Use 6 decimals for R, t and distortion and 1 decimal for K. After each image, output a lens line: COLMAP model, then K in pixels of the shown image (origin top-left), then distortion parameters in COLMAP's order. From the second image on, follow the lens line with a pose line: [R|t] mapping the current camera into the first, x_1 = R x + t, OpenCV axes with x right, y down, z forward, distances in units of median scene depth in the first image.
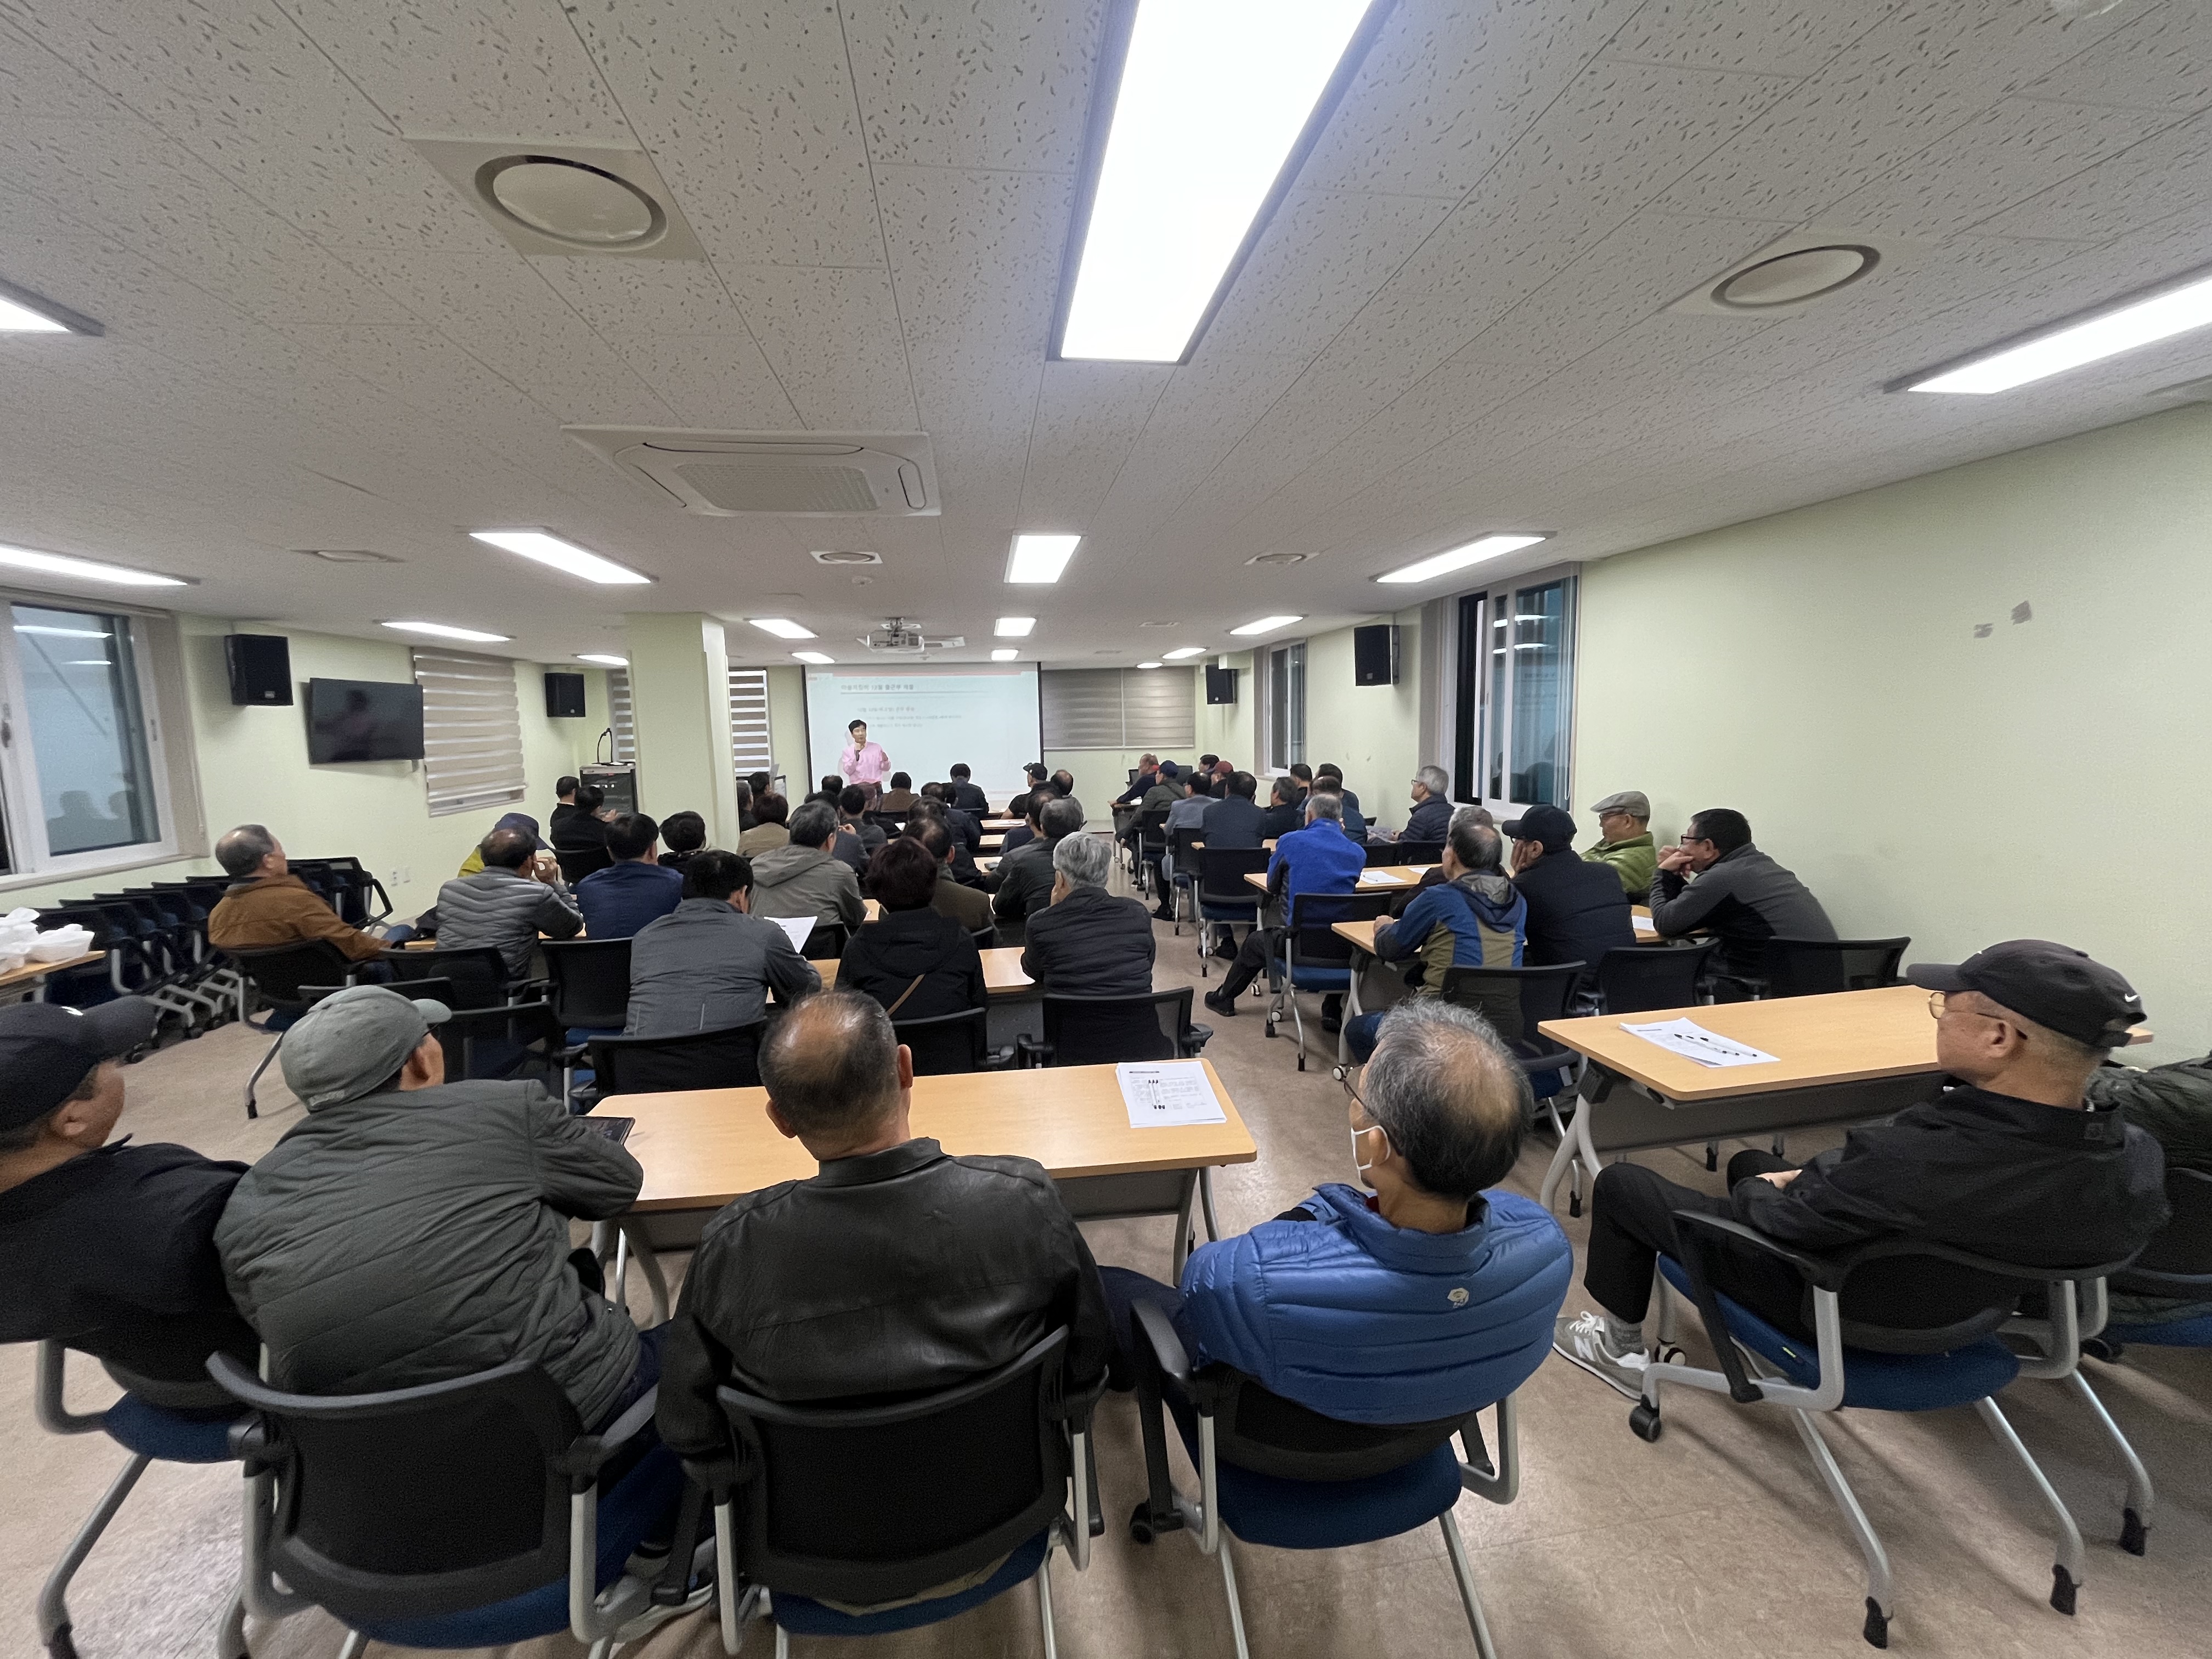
lens RADIAL K [[889.6, 0, 1103.3], [0, 889.6, 827.0], [0, 0, 1]] dist [-0.000896, -0.000188]
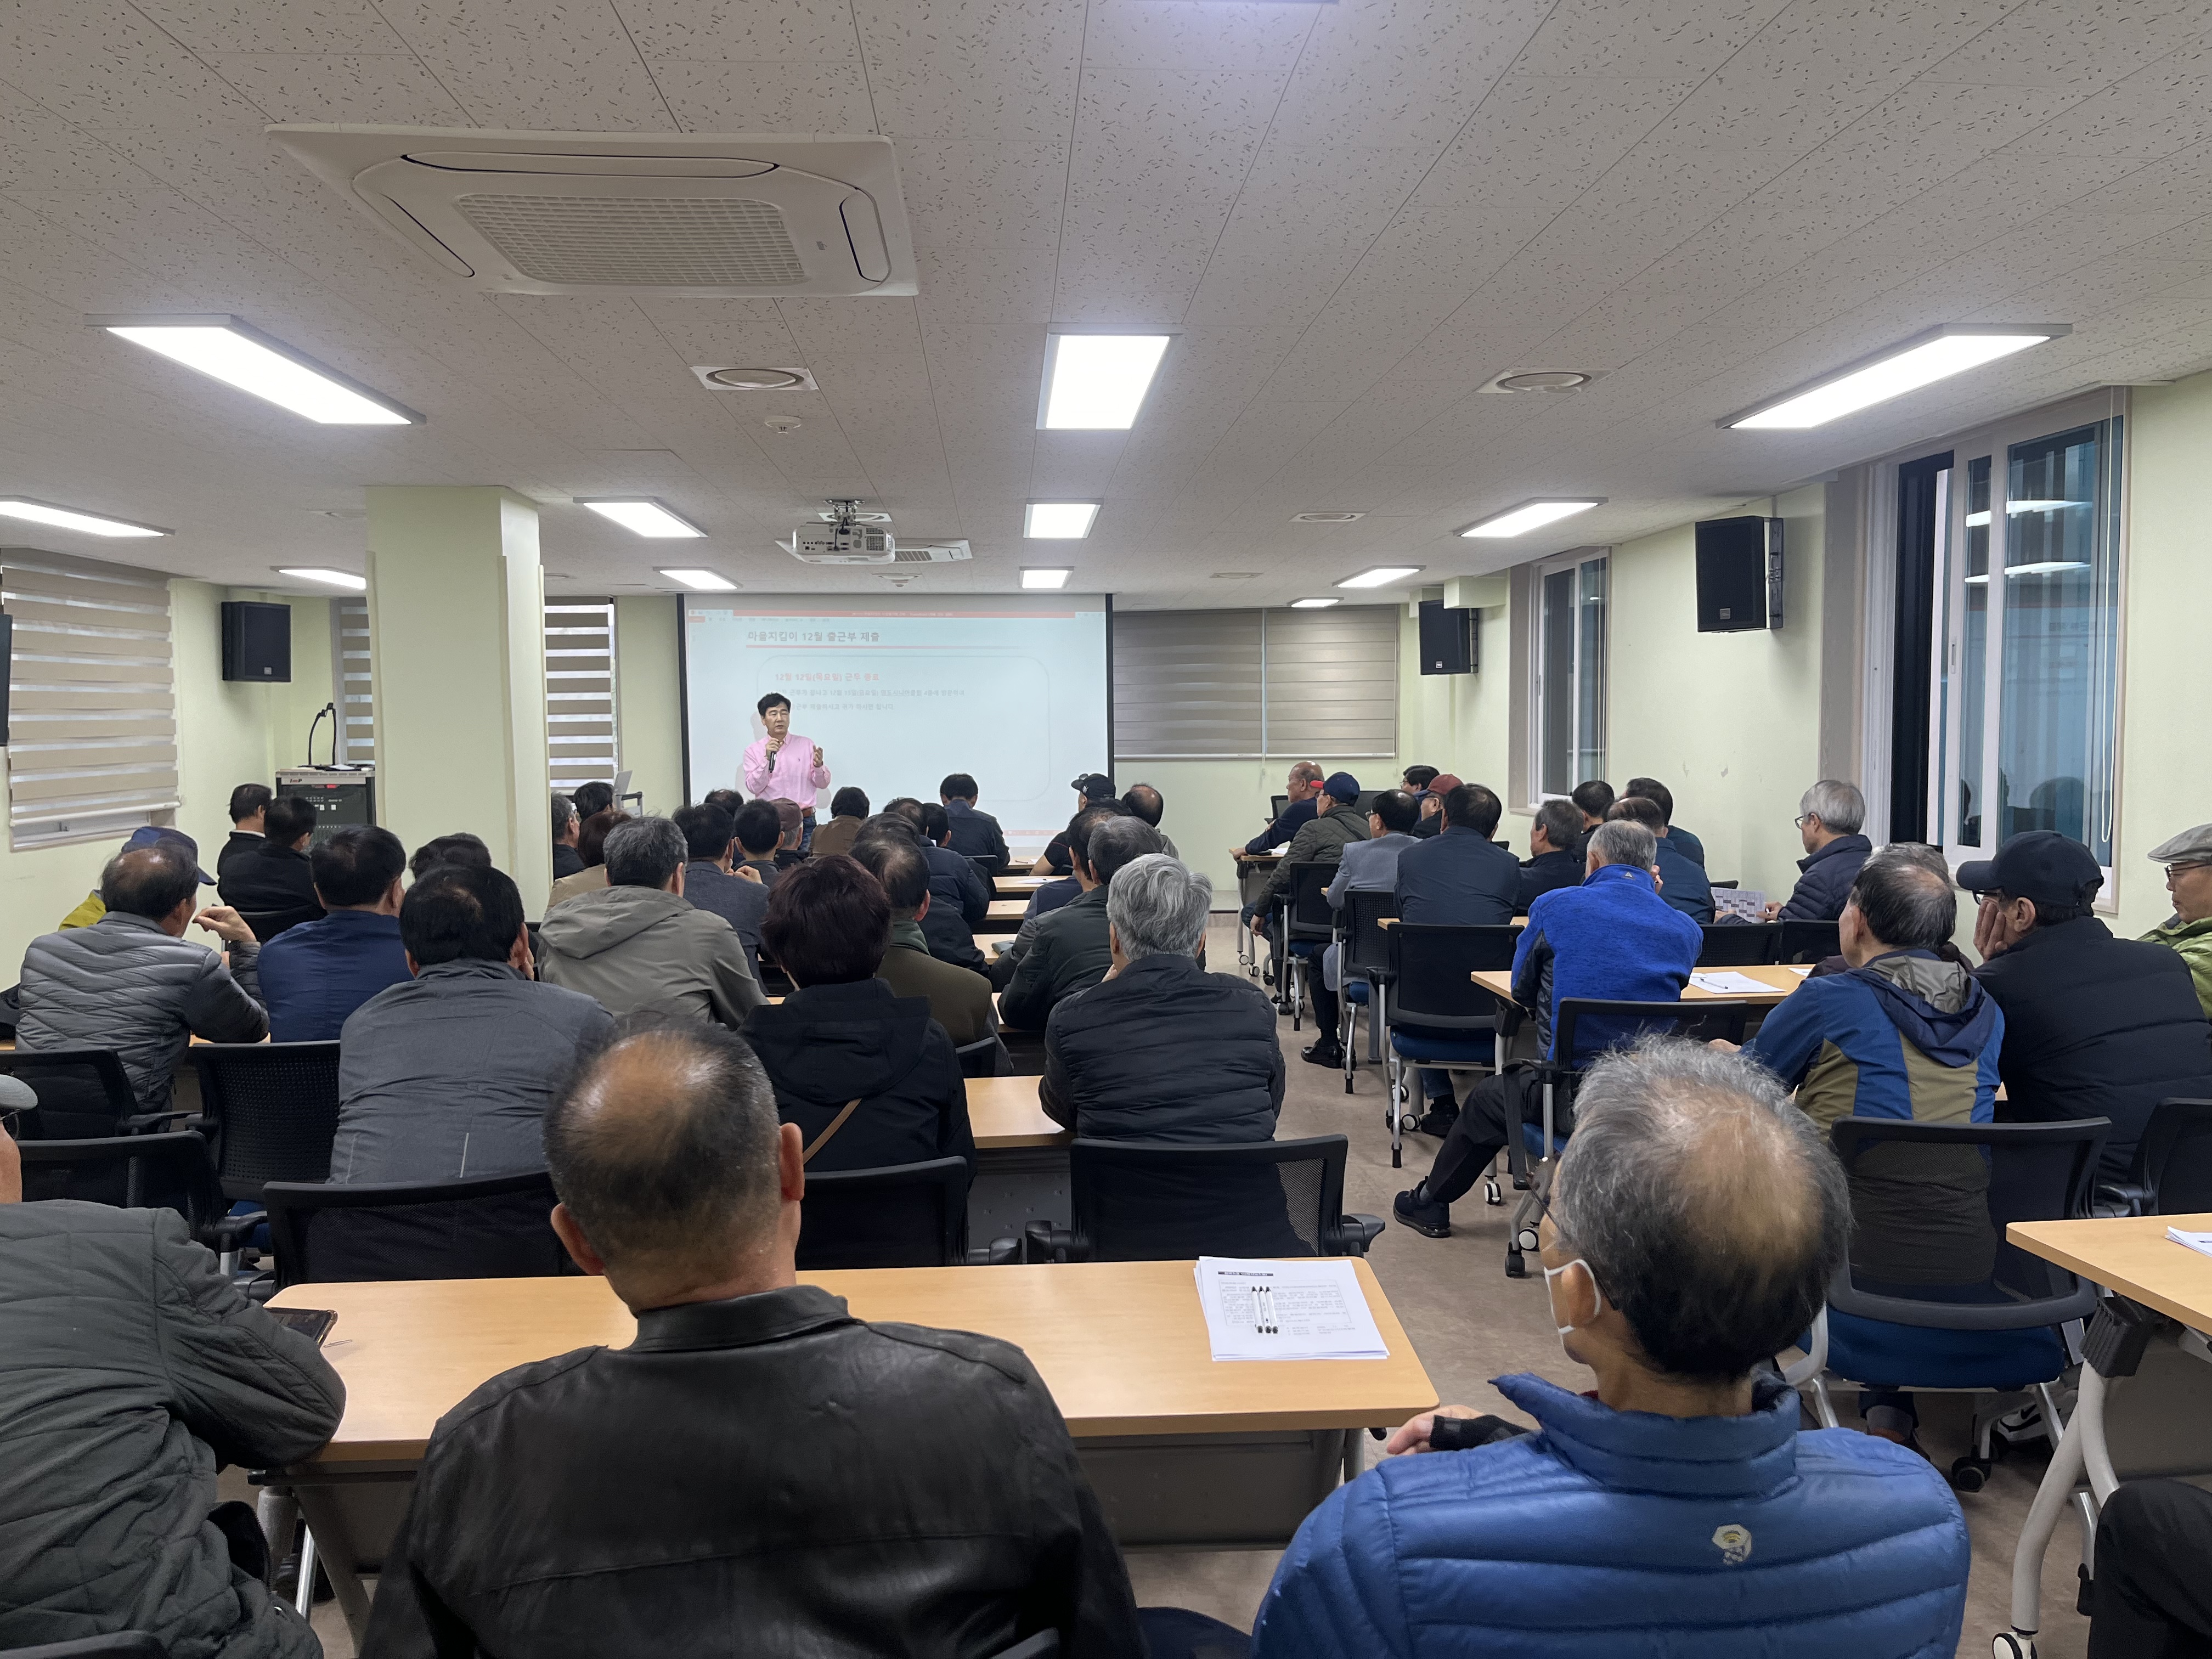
lens RADIAL K [[1672.4, 0, 1118.0], [0, 1672.4, 836.6], [0, 0, 1]] dist [0.065919, -0.086734]
pose [[0.997457, 0.018190, -0.068908, 0.015945], [-0.021538, 0.998607, -0.048159, 0.027355], [0.067936, 0.049521, 0.996460, -0.023079]]
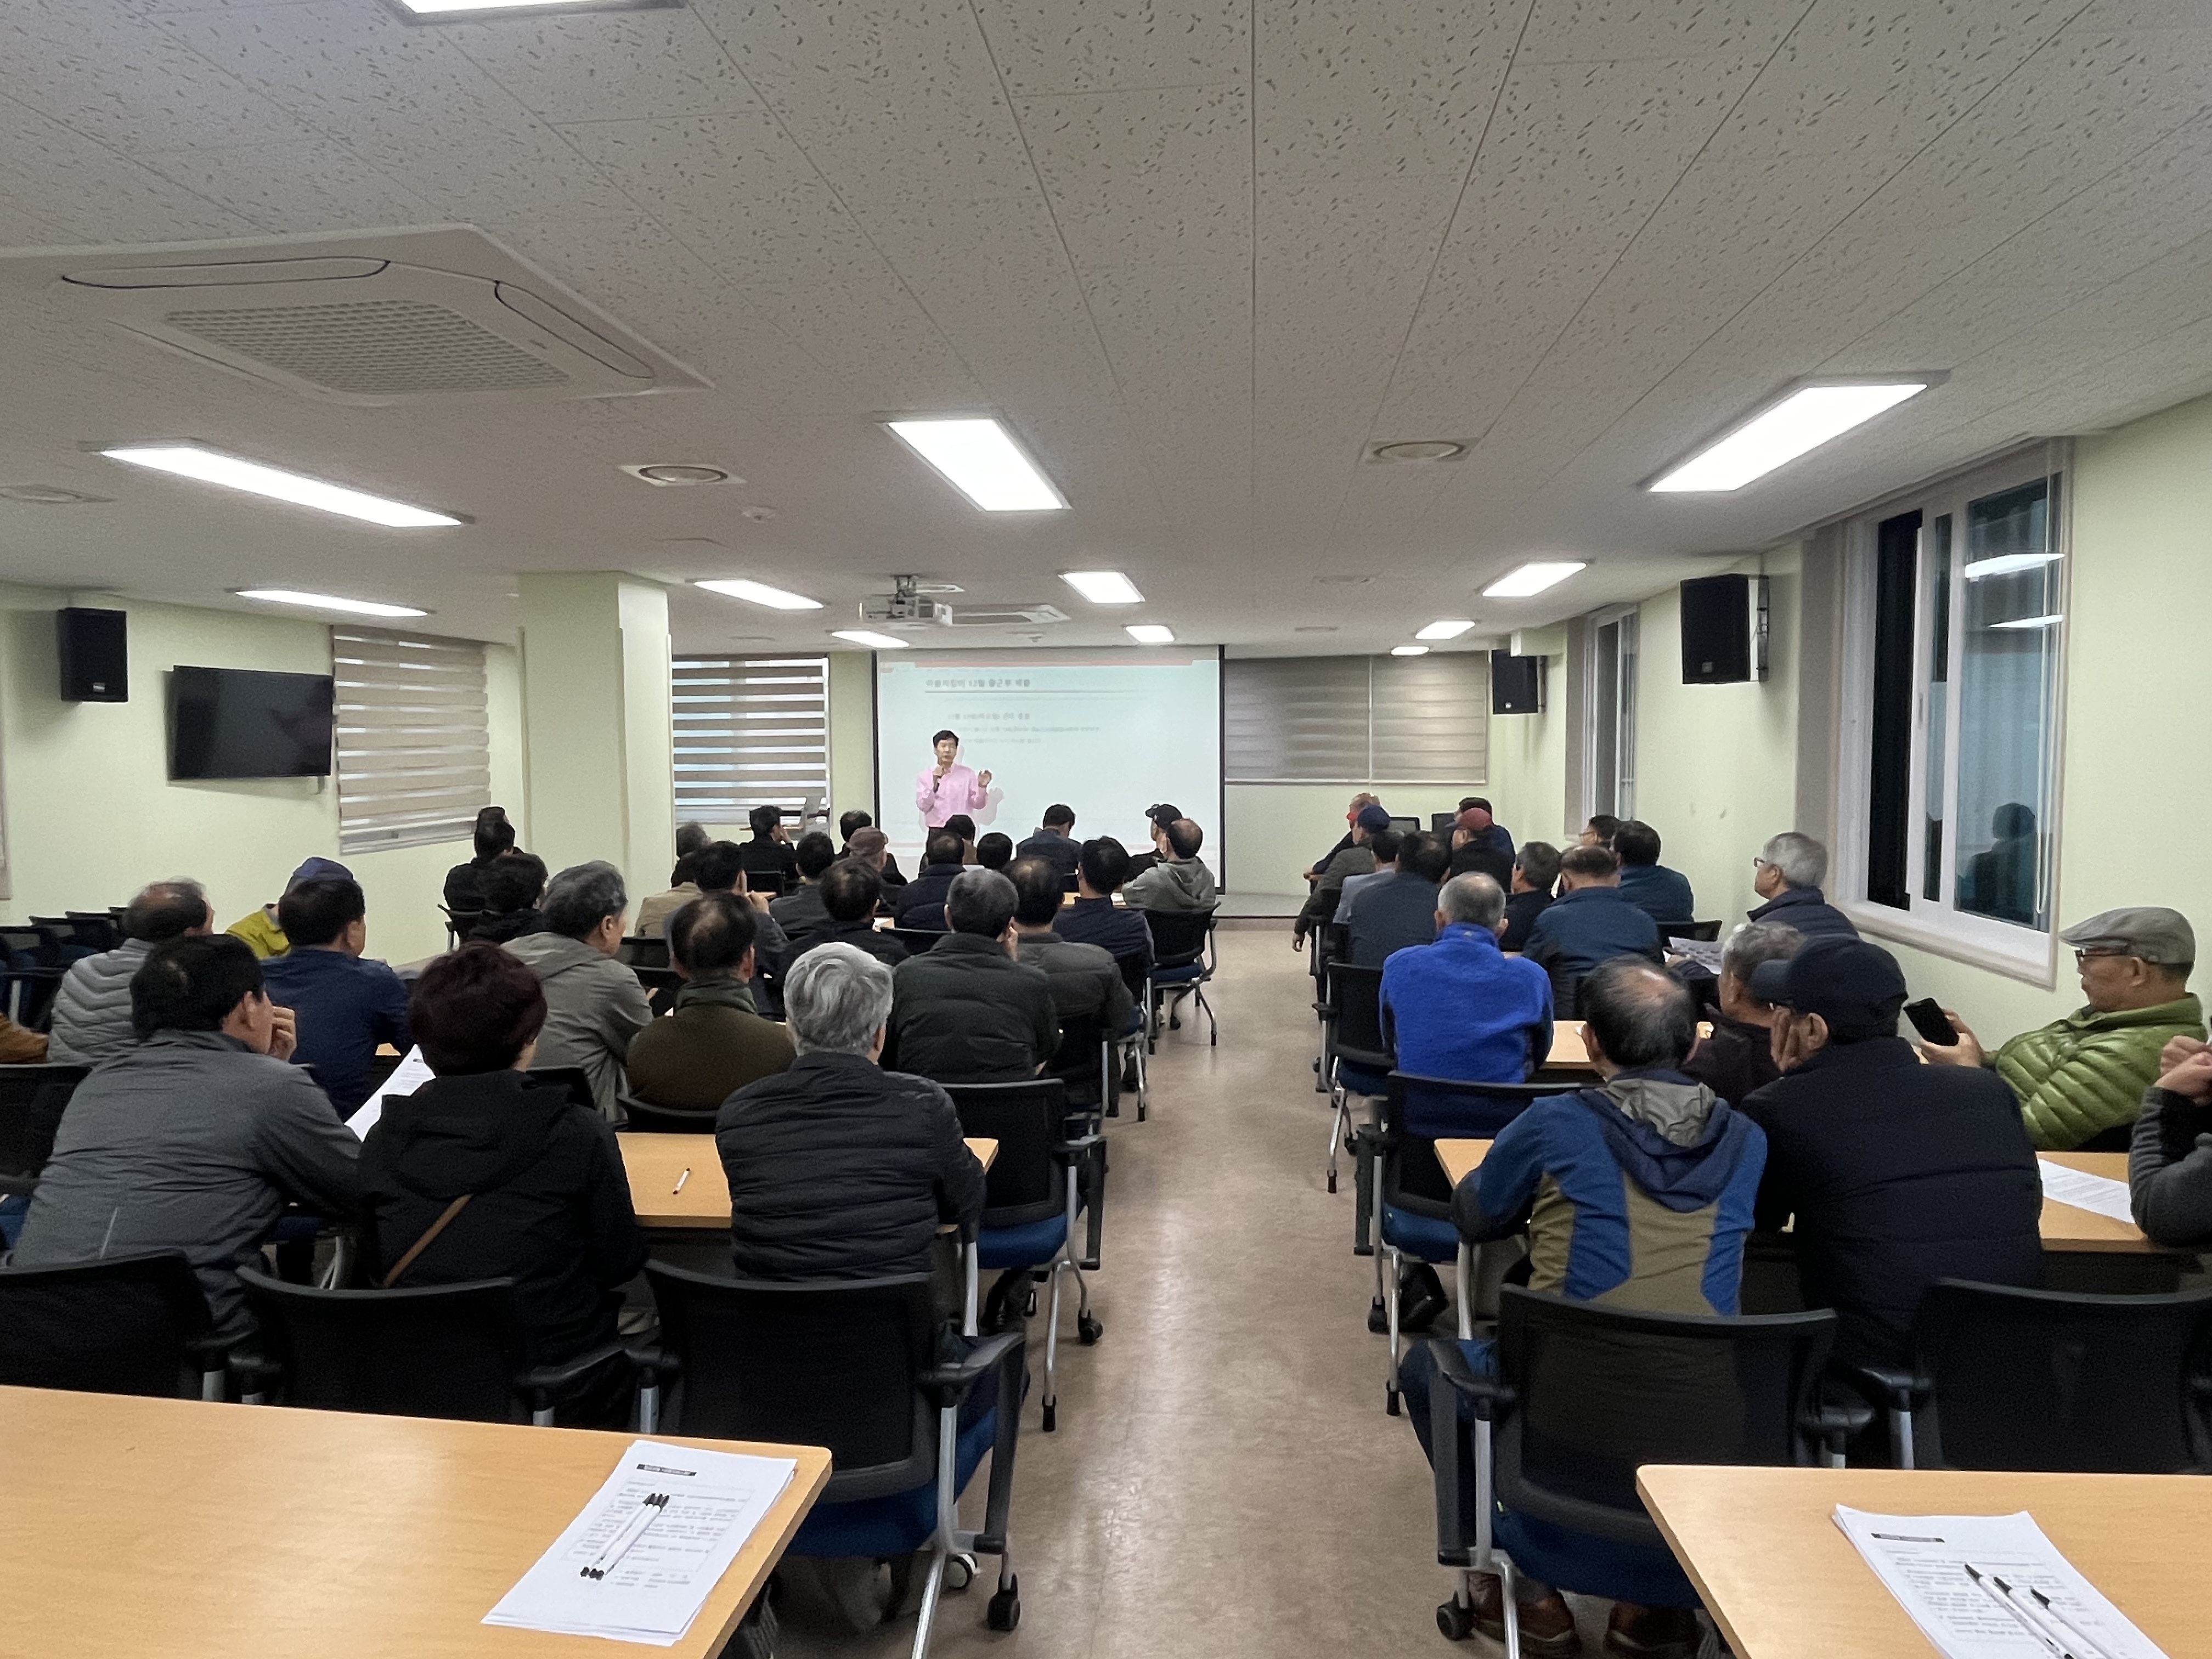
lens RADIAL K [[1324.1, 0, 1100.2], [0, 1324.1, 835.8], [0, 0, 1]] dist [0.002481, -0.002995]
pose [[0.967698, 0.034338, -0.249764, 0.208301], [-0.044961, 0.998305, -0.036950, -0.024632], [0.248072, 0.046986, 0.967602, 0.161729]]
